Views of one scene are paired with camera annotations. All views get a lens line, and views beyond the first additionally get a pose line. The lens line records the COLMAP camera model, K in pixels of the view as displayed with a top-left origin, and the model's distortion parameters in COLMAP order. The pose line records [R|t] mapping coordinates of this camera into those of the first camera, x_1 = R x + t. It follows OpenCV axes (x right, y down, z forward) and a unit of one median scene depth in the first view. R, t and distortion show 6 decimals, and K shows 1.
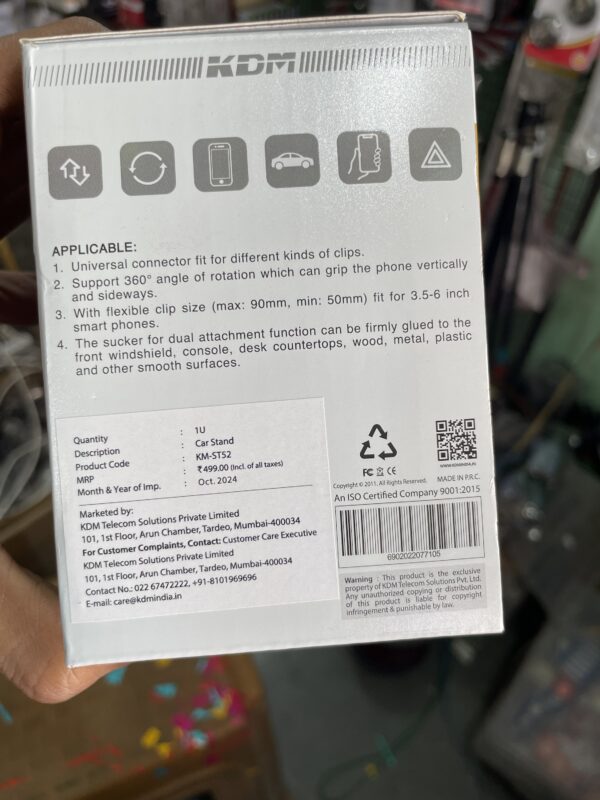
lens RADIAL K [[608.1, 0, 300.0], [0, 608.1, 400.0], [0, 0, 1]] dist [0.058260, -0.123020]
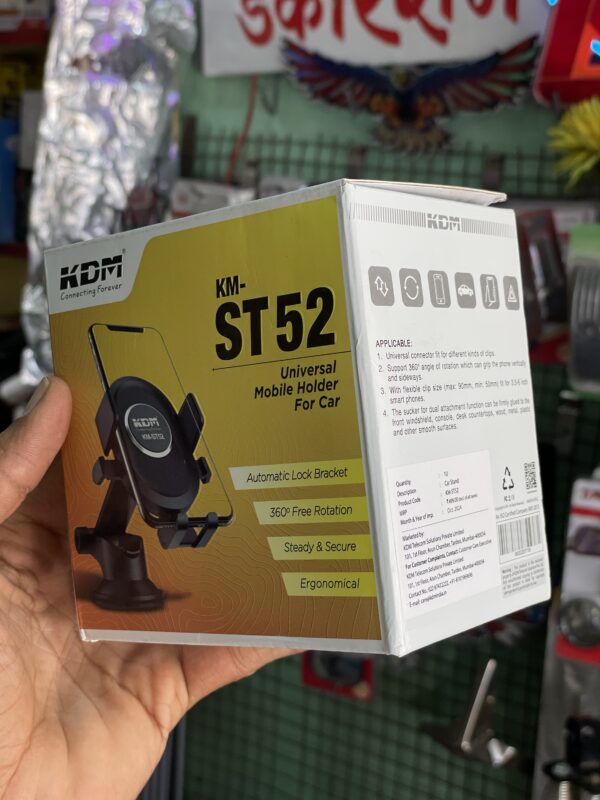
lens RADIAL K [[1243.7, 0, 300.0], [0, 1243.7, 400.0], [0, 0, 1]] dist [-0.038976, -0.141354]
pose [[0.643259, 0.014535, 0.765511, -2.591228], [0.056549, 0.996187, -0.066433, 0.051240], [-0.763557, 0.086022, 0.639984, -0.603029]]
